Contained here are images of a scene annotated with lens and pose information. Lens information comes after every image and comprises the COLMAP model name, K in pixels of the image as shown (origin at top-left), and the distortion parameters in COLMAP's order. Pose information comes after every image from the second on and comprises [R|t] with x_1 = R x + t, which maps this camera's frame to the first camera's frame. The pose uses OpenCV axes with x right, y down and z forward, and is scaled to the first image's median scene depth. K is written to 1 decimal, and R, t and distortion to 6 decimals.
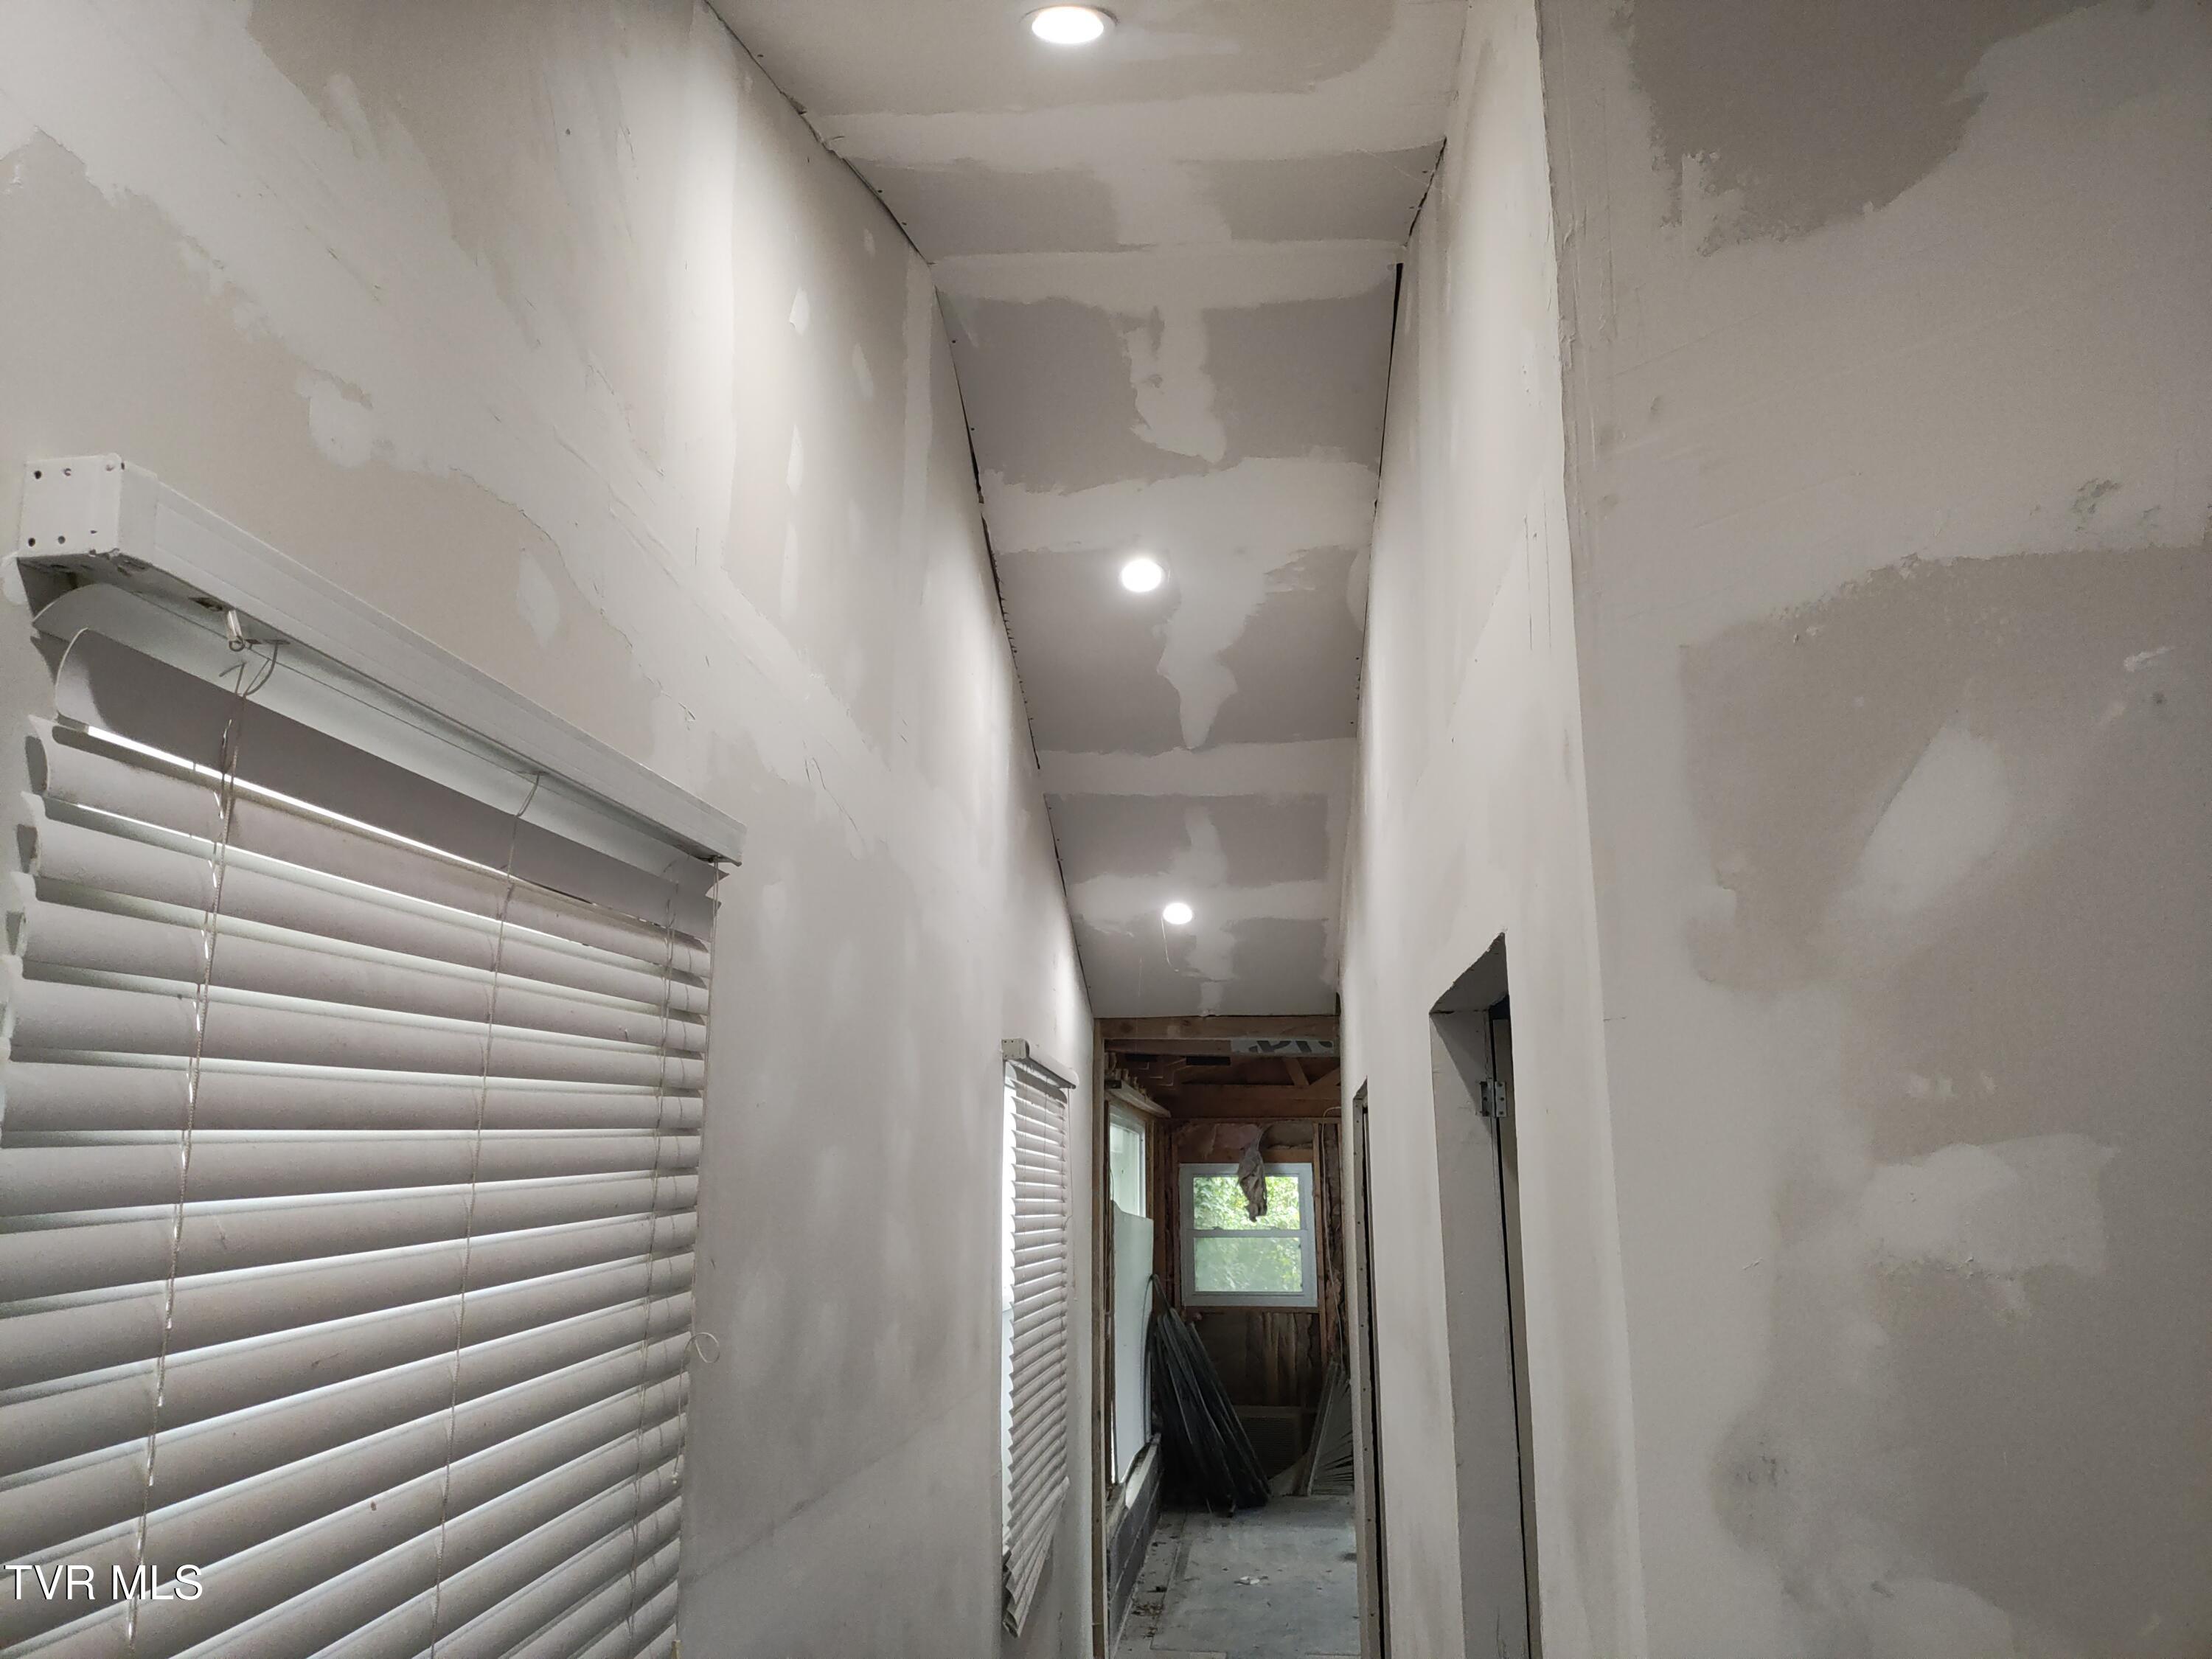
lens RADIAL K [[1605.1, 0, 1096.0], [0, 1605.1, 838.8], [0, 0, 1]] dist [0.087540, -0.112568]
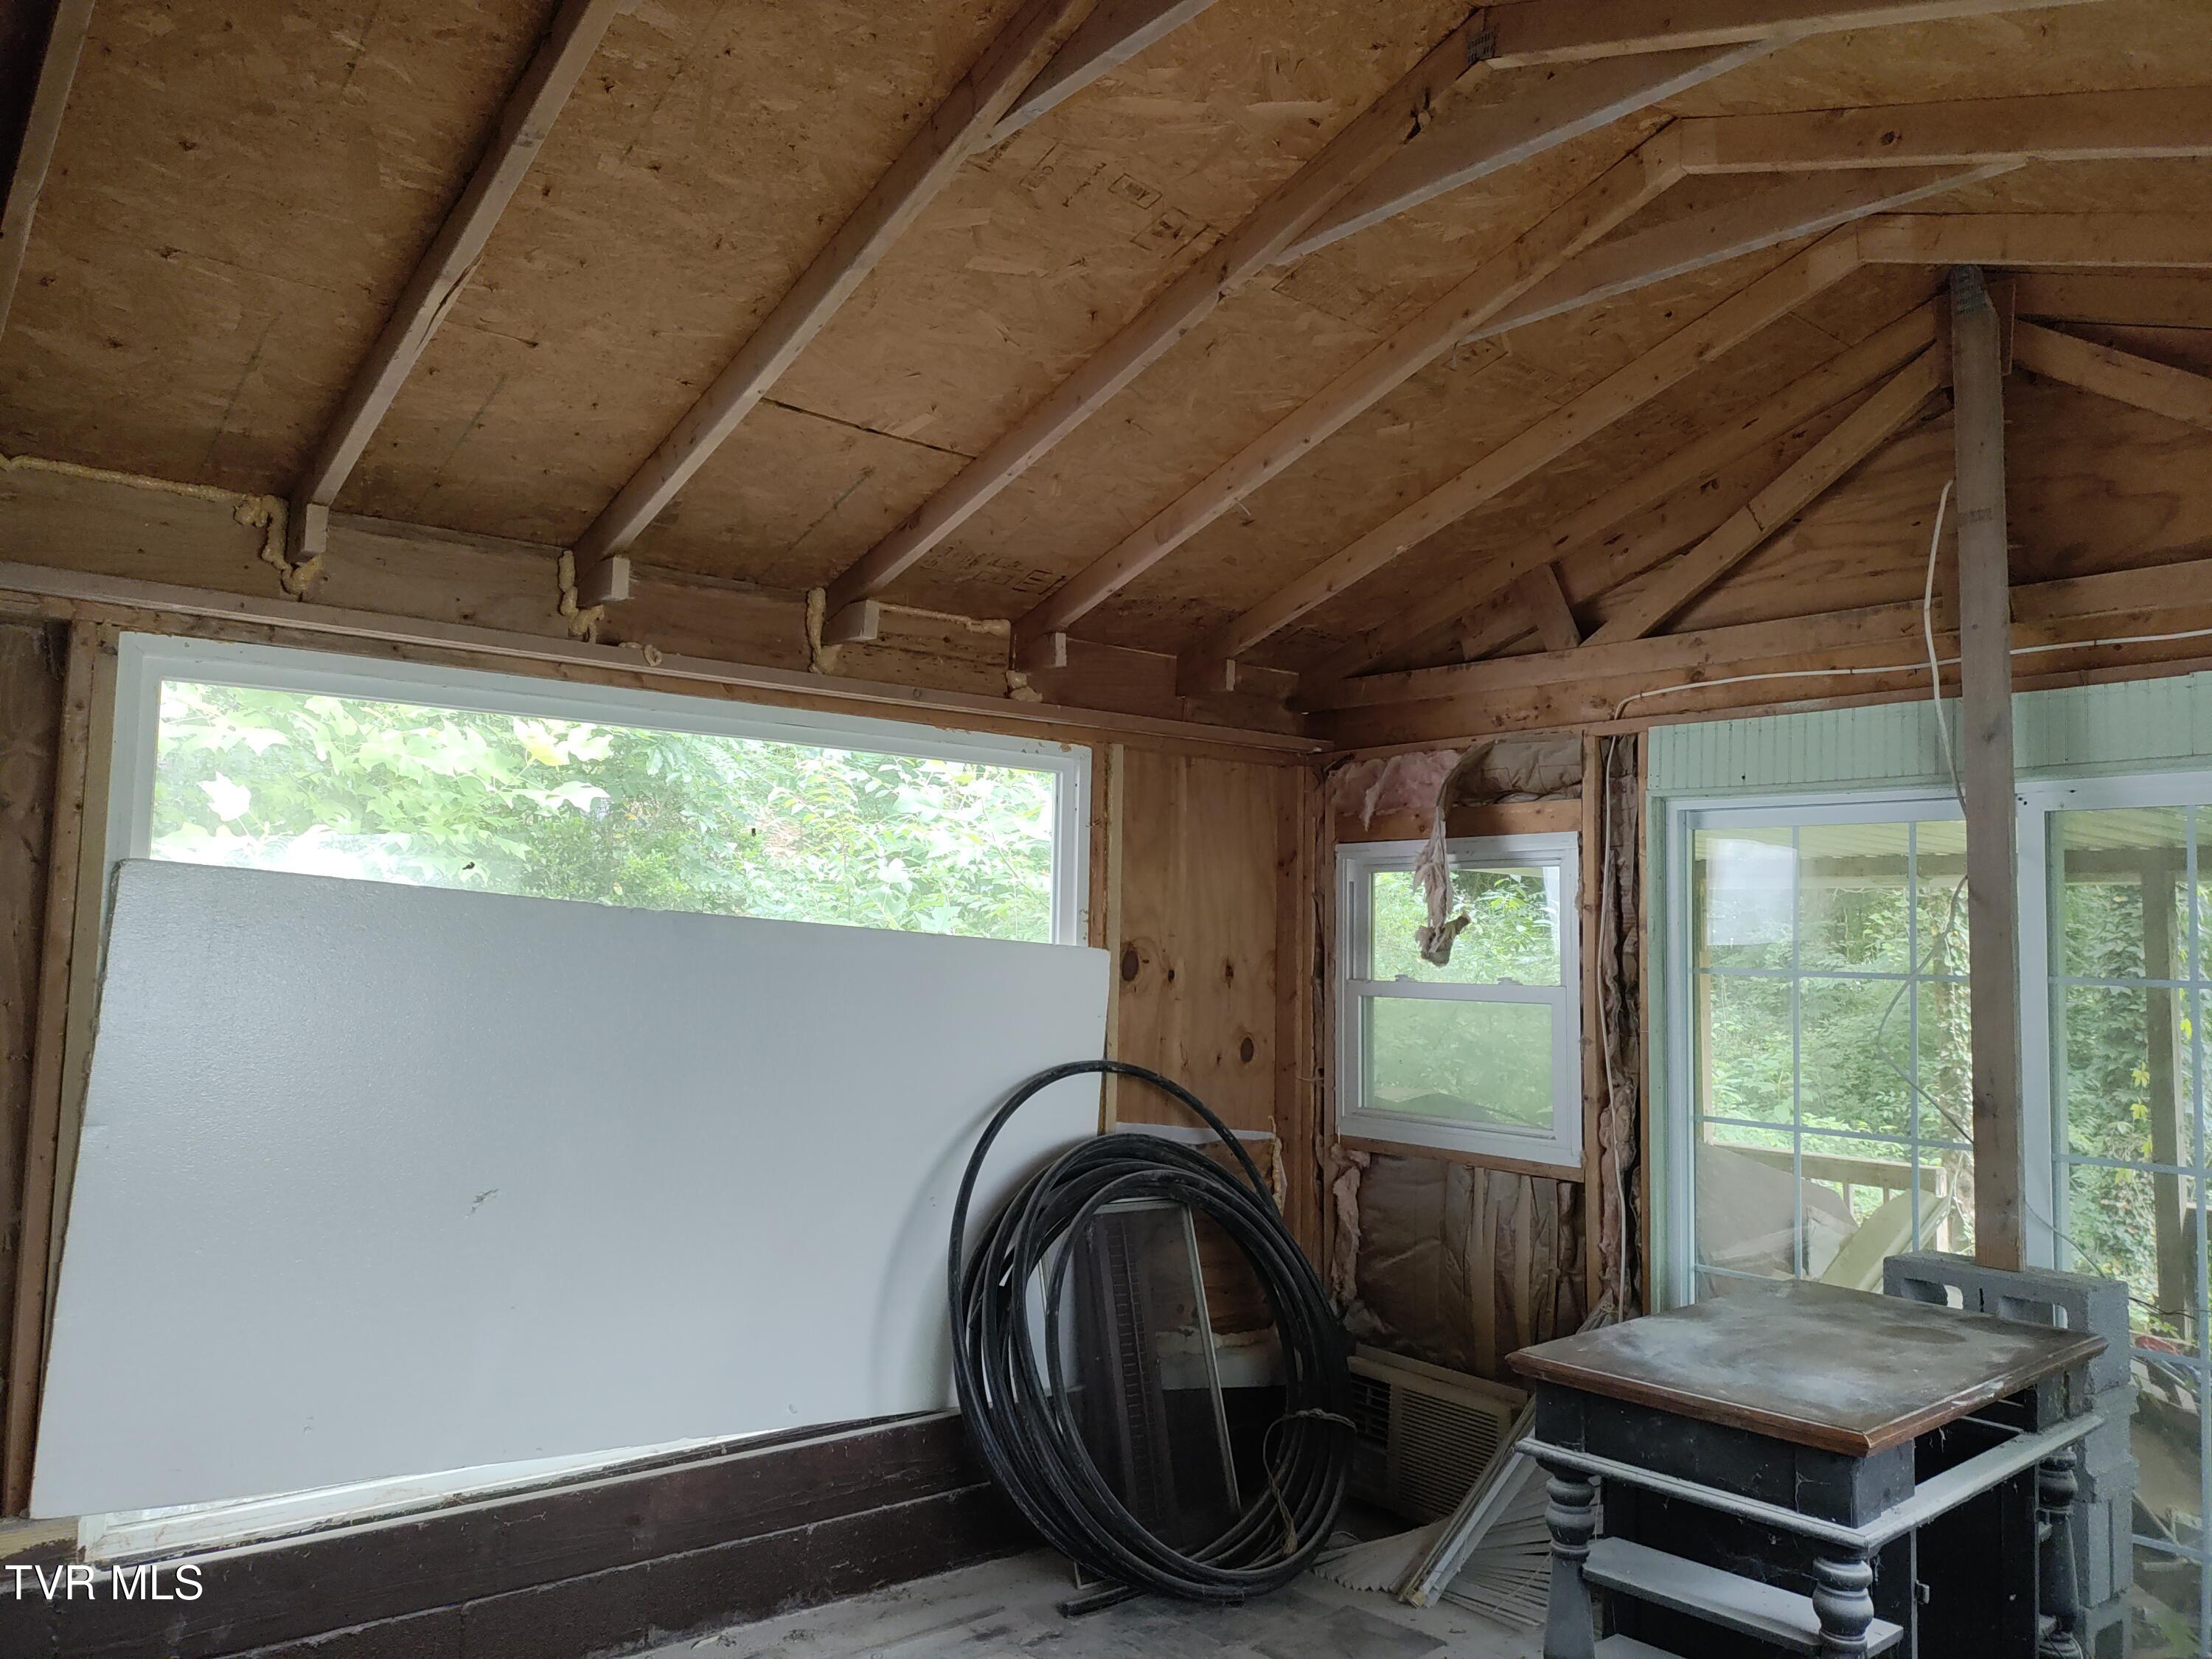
lens RADIAL K [[1601.4, 0, 1106.7], [0, 1601.4, 817.5], [0, 0, 1]] dist [0.101351, -0.159812]
pose [[0.711445, -0.038983, -0.701659, 0.343909], [0.121849, 0.990180, 0.068535, 0.156267], [0.692097, -0.134255, 0.709209, 0.630720]]
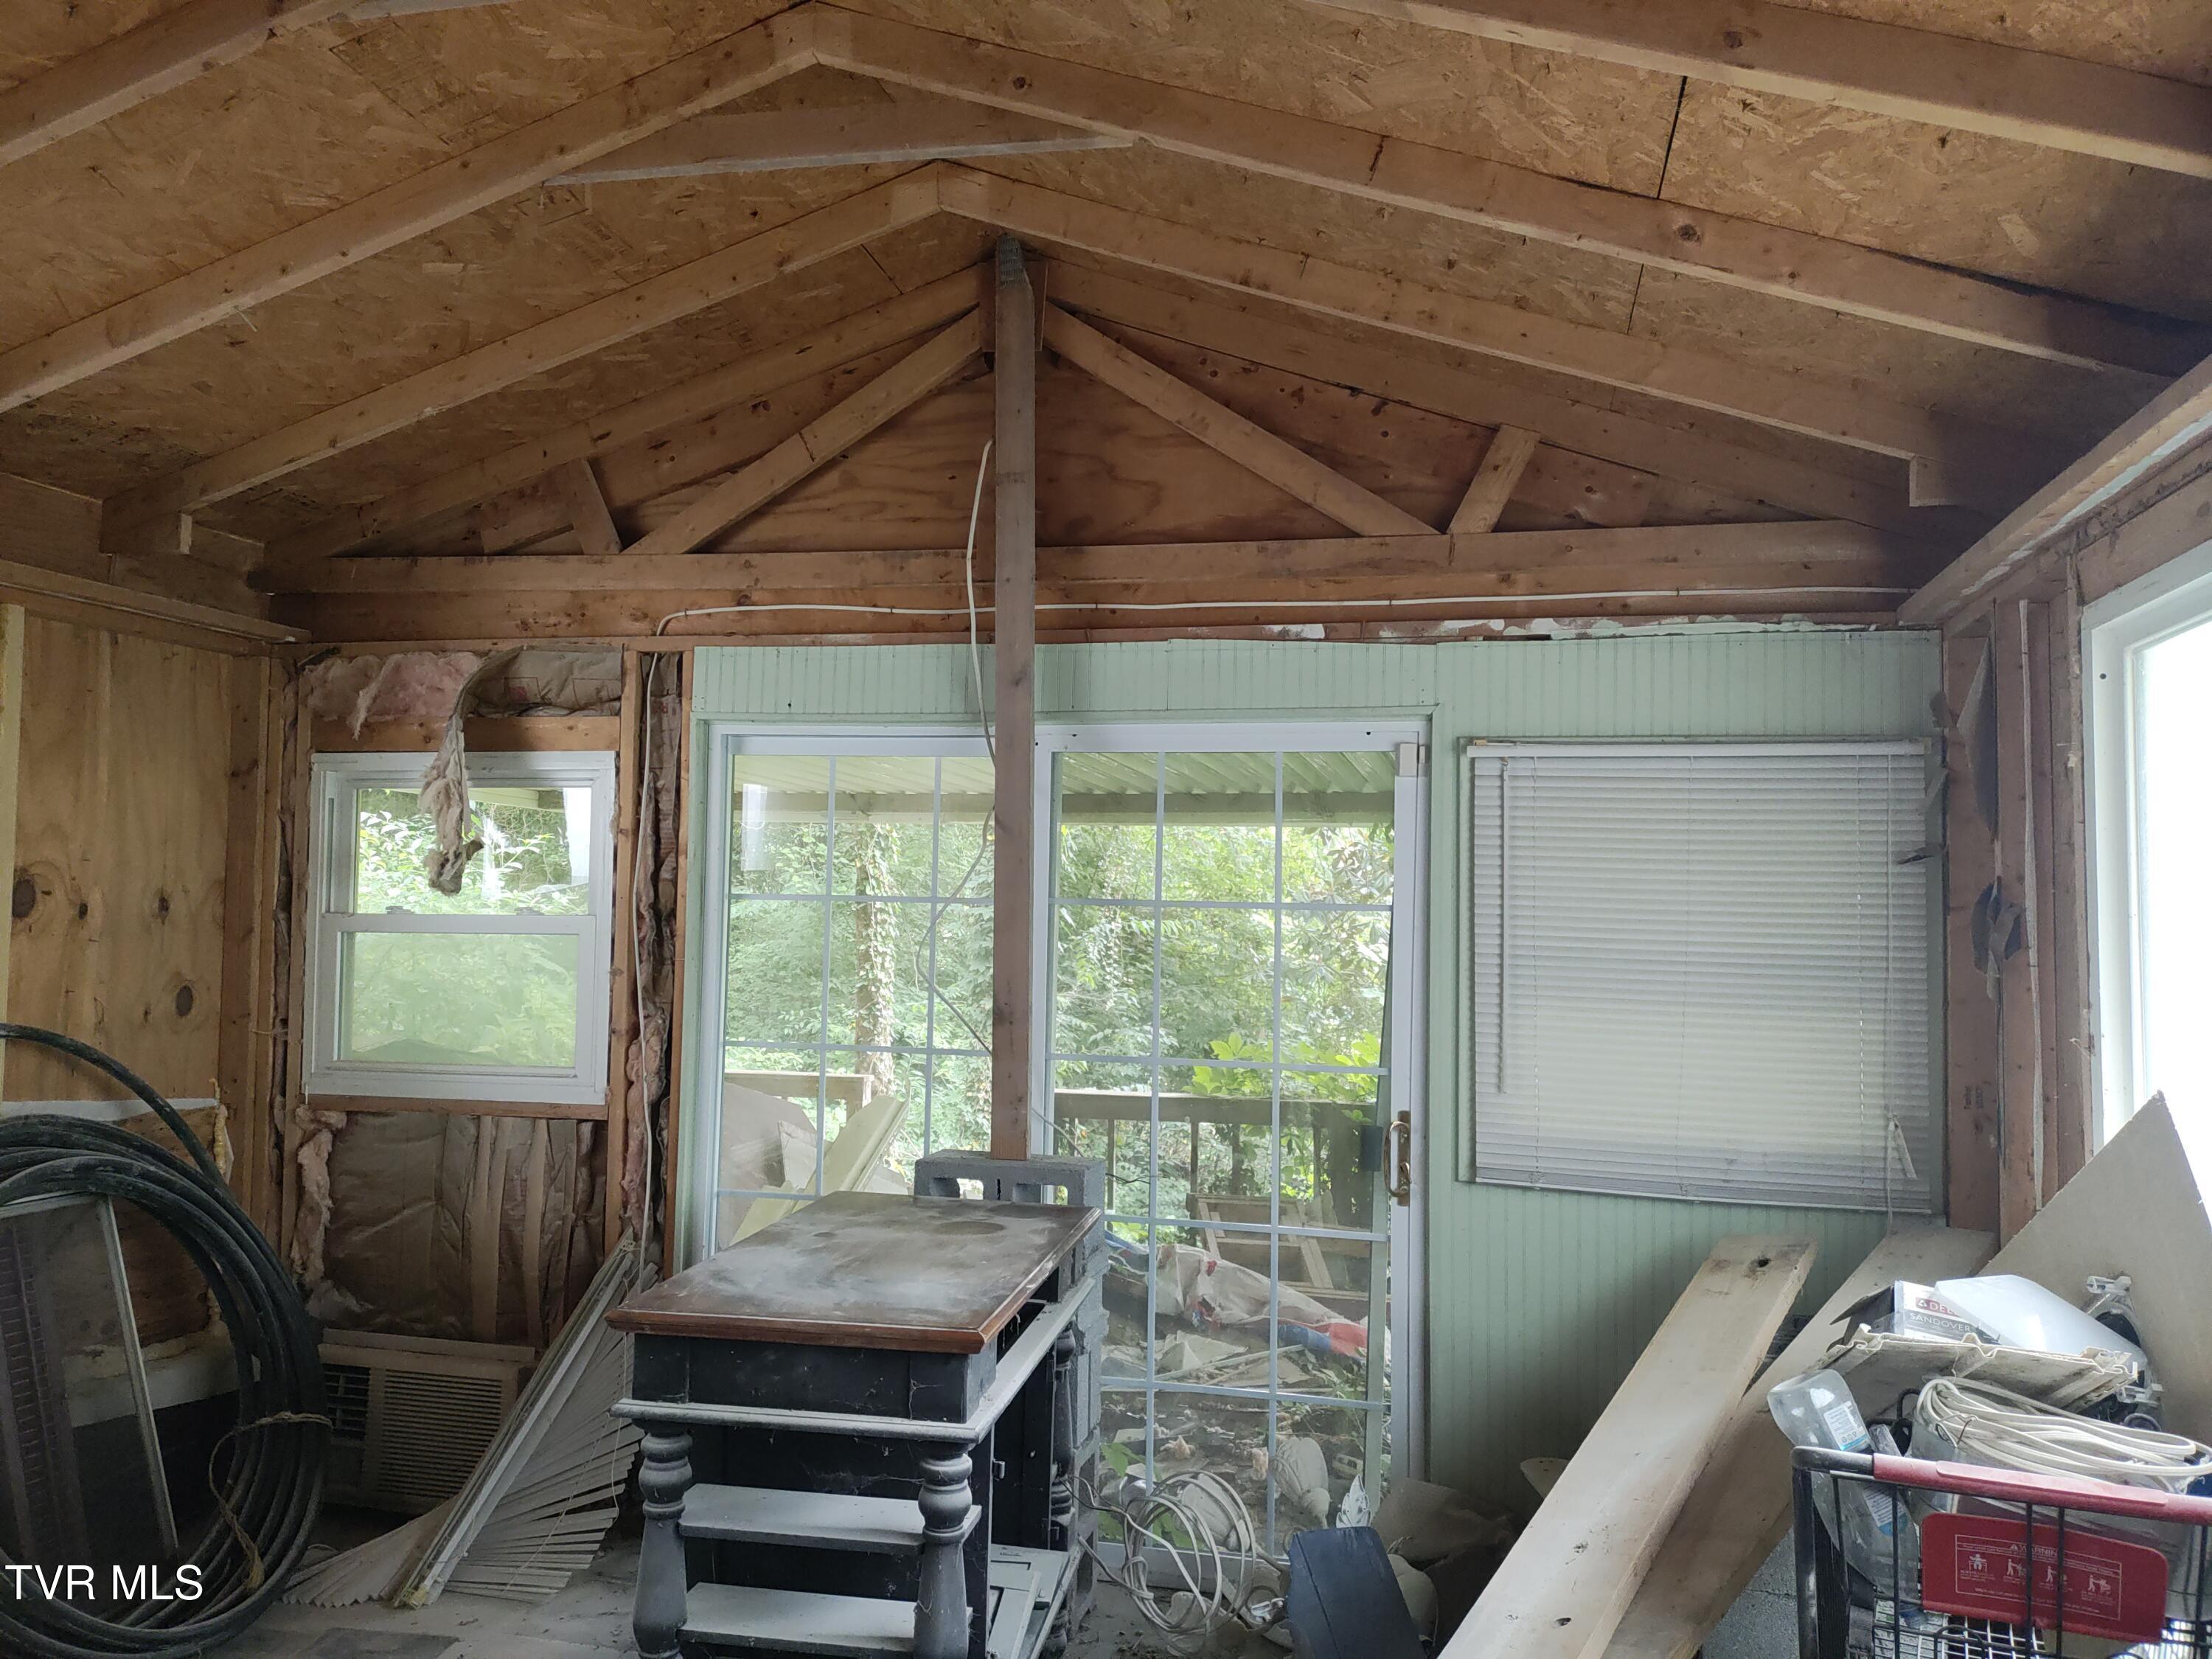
lens RADIAL K [[1605.1, 0, 1096.0], [0, 1605.1, 838.8], [0, 0, 1]] dist [0.087540, -0.112568]
pose [[0.992832, 0.014422, -0.118642, 0.300628], [0.005621, 0.985959, 0.166894, 0.159272], [0.119383, -0.166365, 0.978811, 0.635466]]
